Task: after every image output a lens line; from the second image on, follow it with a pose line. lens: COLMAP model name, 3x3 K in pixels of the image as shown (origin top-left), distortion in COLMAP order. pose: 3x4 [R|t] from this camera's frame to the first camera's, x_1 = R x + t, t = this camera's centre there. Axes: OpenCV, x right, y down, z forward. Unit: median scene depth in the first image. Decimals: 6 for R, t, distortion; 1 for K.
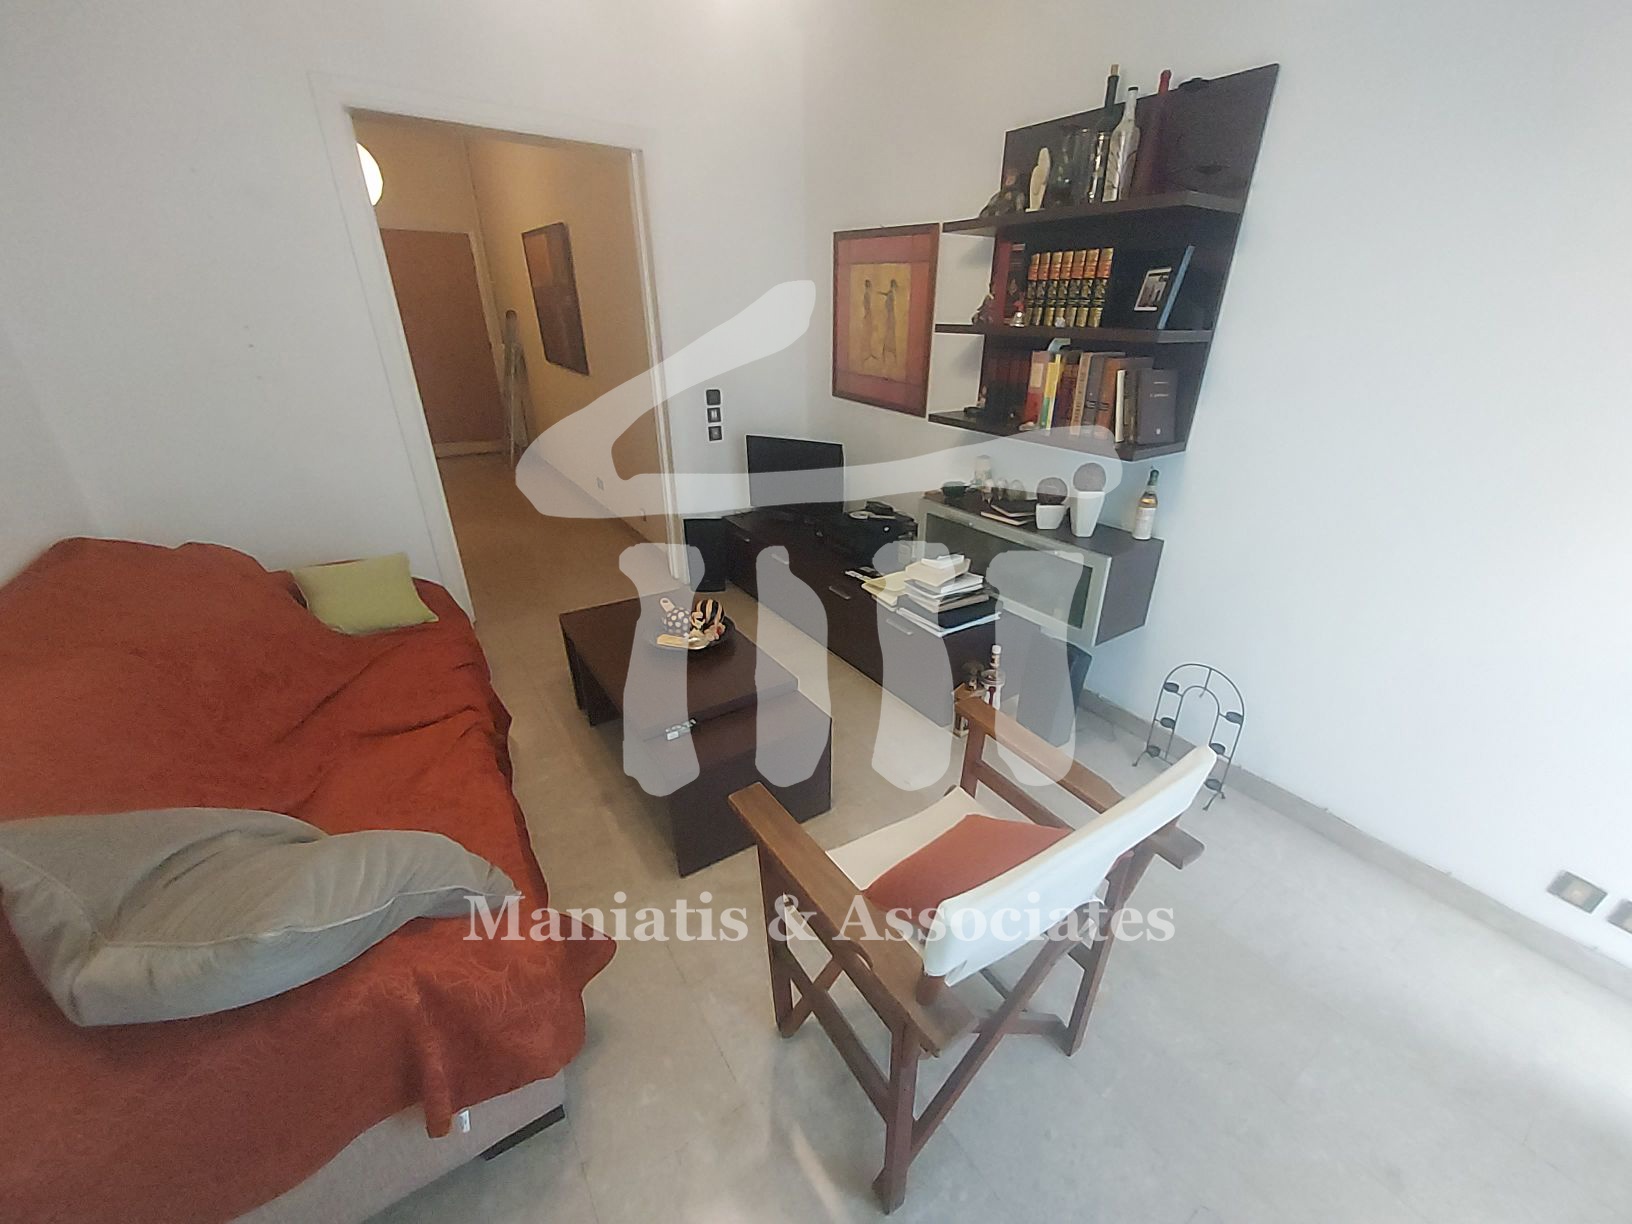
lens RADIAL K [[655.9, 0, 839.3], [0, 655.9, 624.0], [0, 0, 1]] dist [-0.001701, -0.000472]
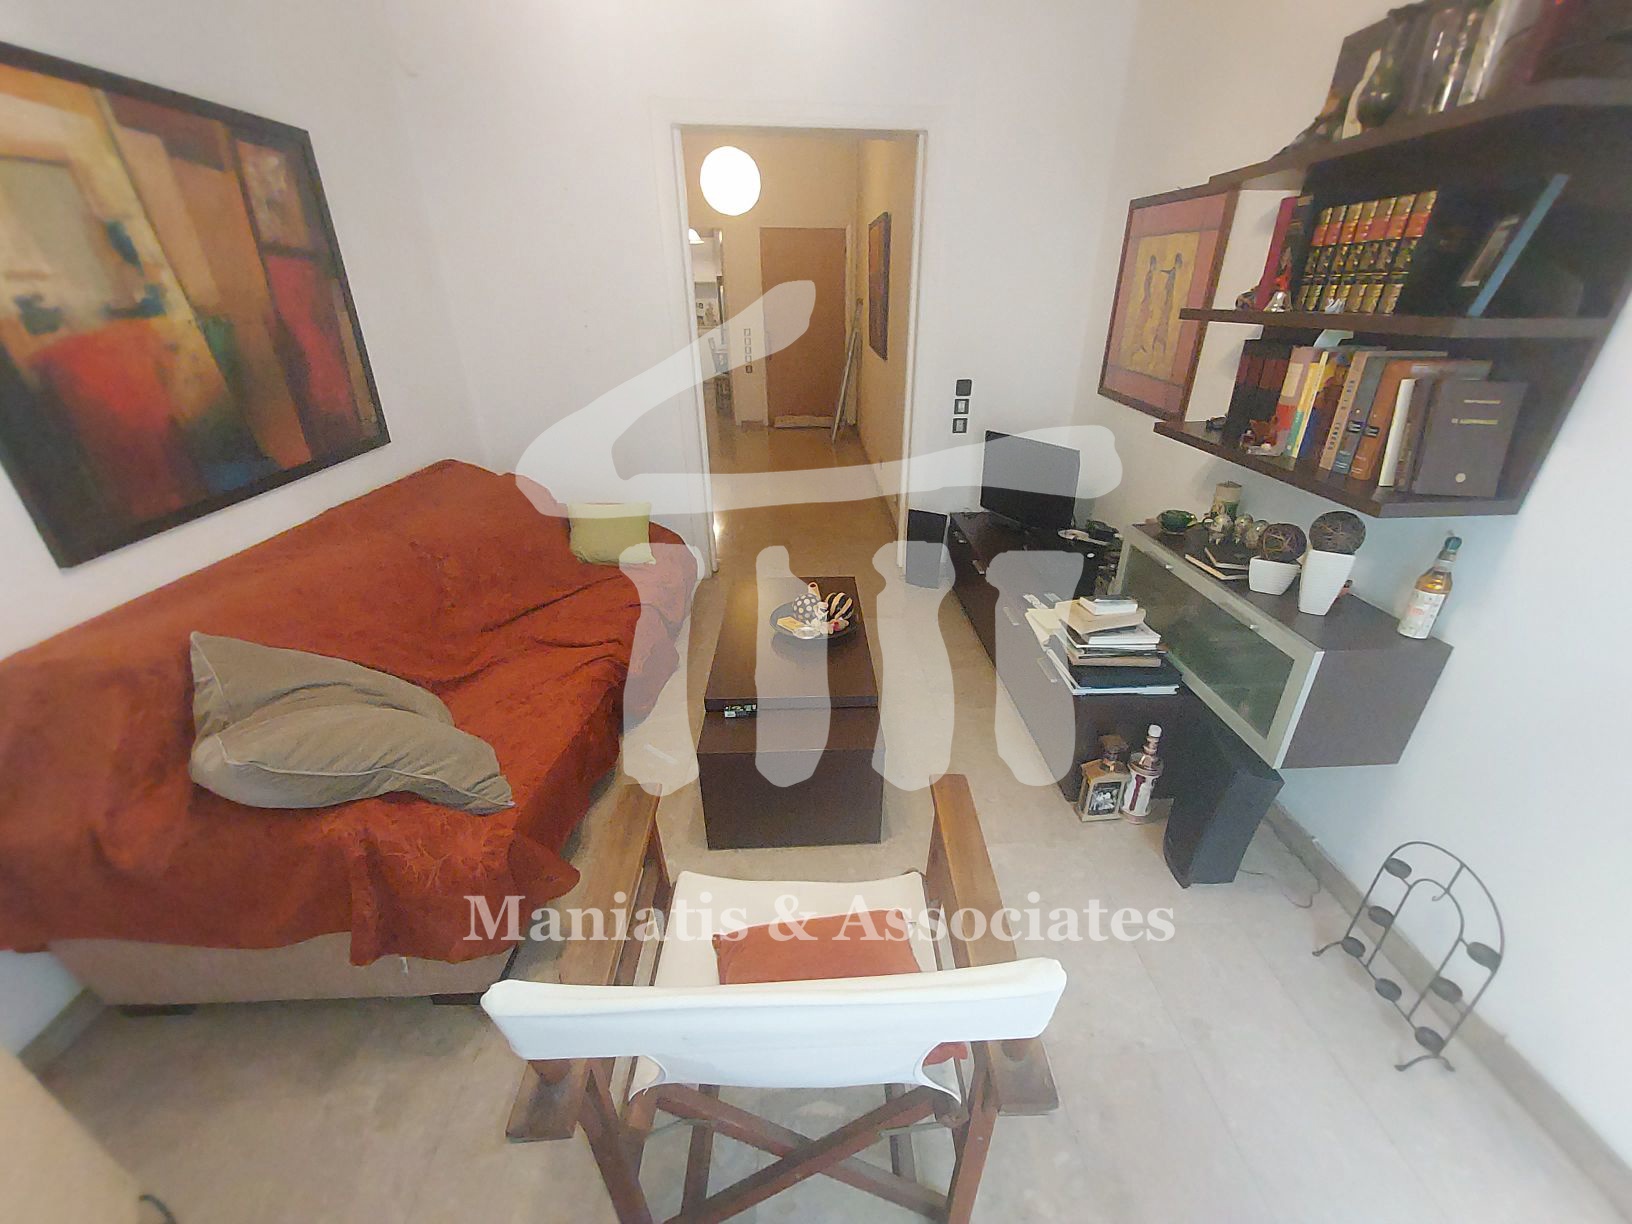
lens RADIAL K [[655.9, 0, 839.3], [0, 655.9, 624.0], [0, 0, 1]] dist [-0.001701, -0.000472]
pose [[0.849574, 0.226457, -0.476383, 0.284932], [-0.218787, 0.973084, 0.072391, -0.064319], [0.479954, 0.042725, 0.876253, 0.146819]]
